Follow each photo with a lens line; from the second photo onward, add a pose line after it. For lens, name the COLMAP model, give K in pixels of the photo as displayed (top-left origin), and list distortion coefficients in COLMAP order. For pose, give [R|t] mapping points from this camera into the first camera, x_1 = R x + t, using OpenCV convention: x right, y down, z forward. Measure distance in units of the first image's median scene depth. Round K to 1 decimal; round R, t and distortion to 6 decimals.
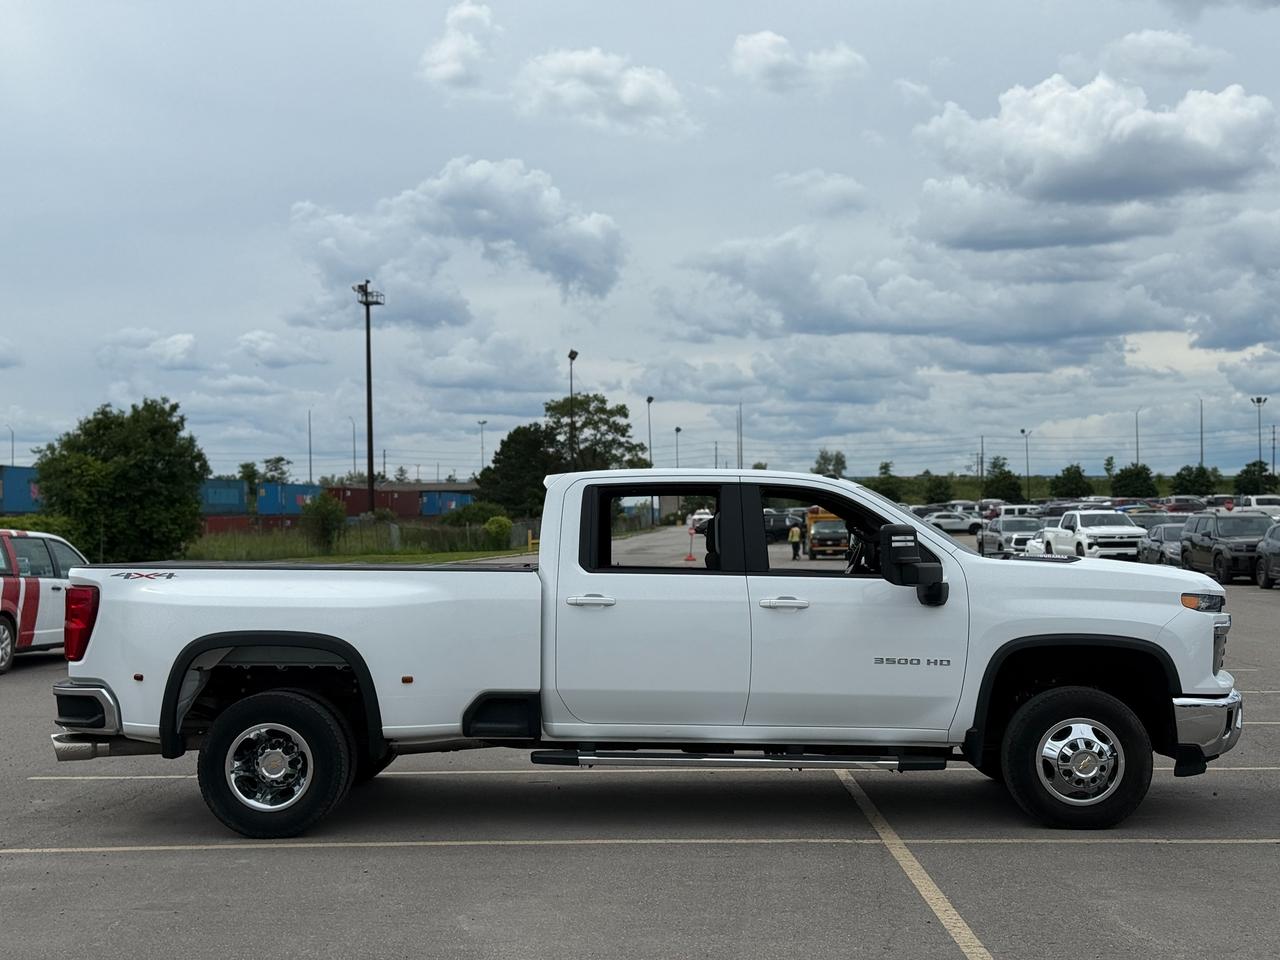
lens RADIAL K [[1785.7, 0, 640.0], [0, 1785.7, 480.0], [0, 0, 1]] dist [0.148982, -0.032826]
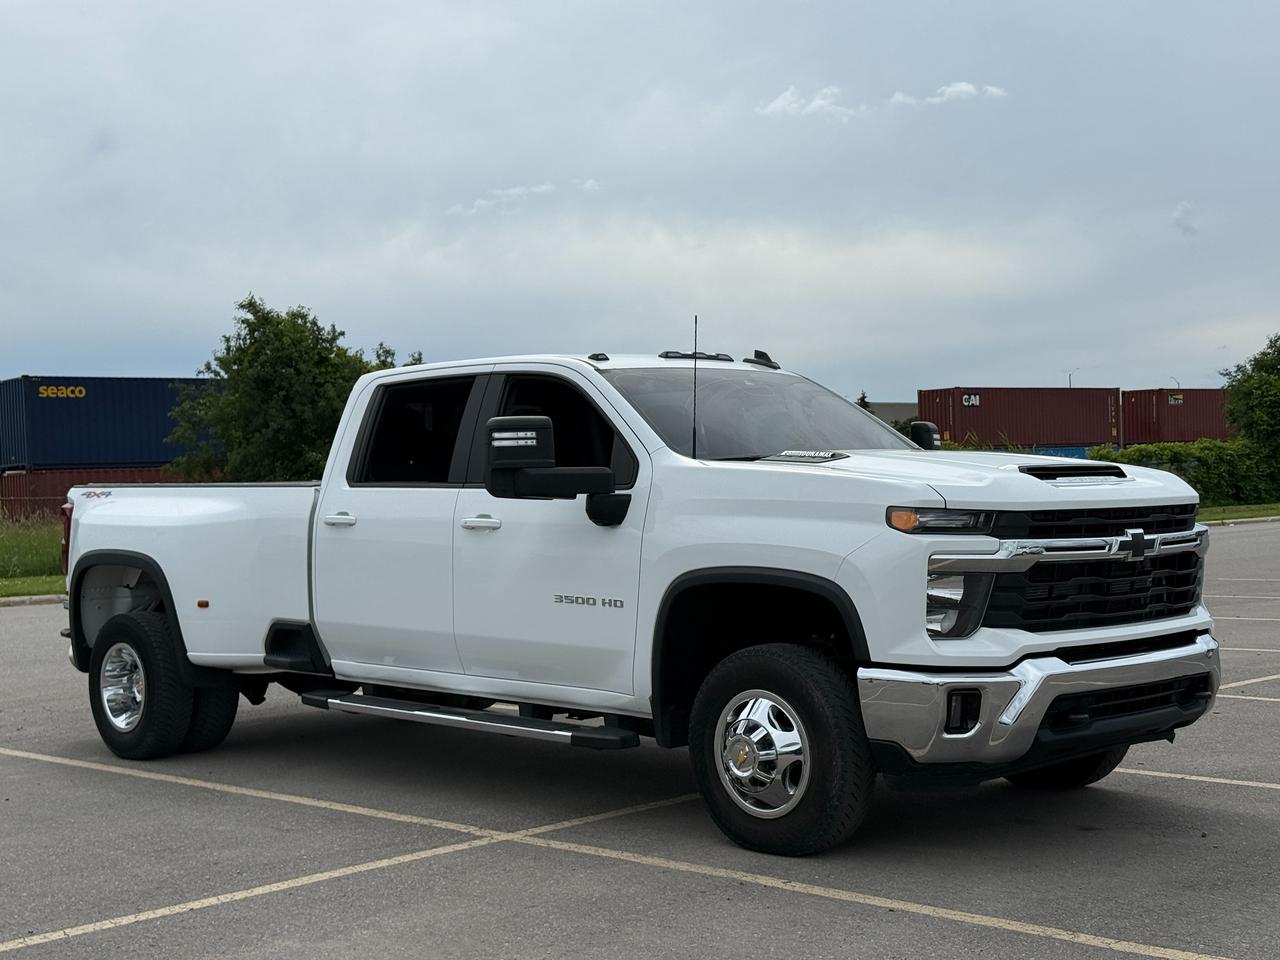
lens RADIAL K [[1785.7, 0, 640.0], [0, 1785.7, 480.0], [0, 0, 1]] dist [0.148982, -0.032826]
pose [[0.717449, -0.014846, -0.696453, 0.674410], [0.042294, 0.998857, 0.022277, 0.035614], [0.695326, -0.045439, 0.717257, 0.485092]]
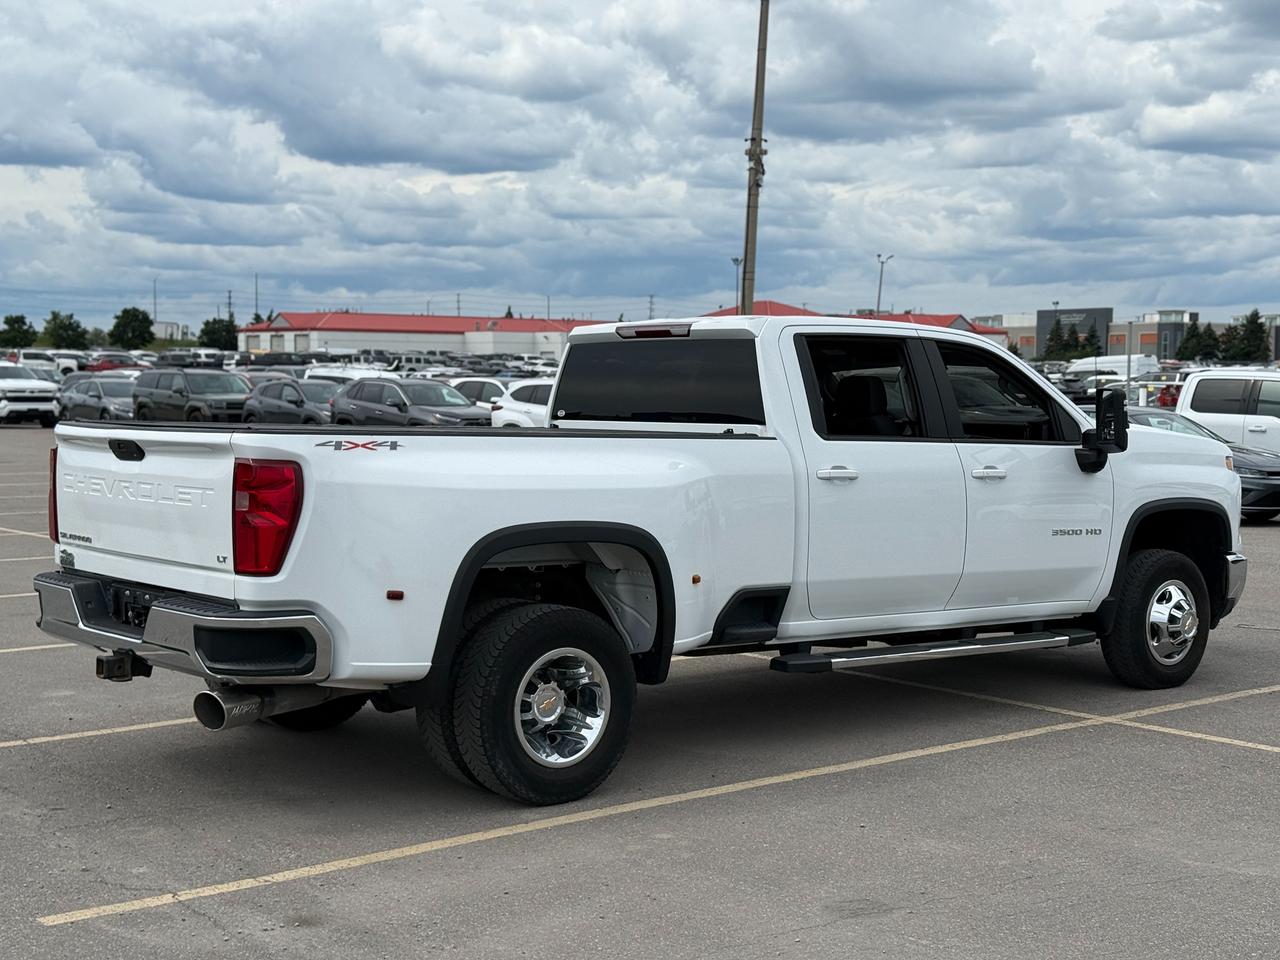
lens RADIAL K [[1785.7, 0, 640.0], [0, 1785.7, 480.0], [0, 0, 1]] dist [0.148982, -0.032826]
pose [[0.747137, -0.017697, 0.664435, -0.649989], [-0.035530, 0.997153, 0.066511, 0.018217], [-0.663720, -0.073300, 0.744381, 0.441037]]
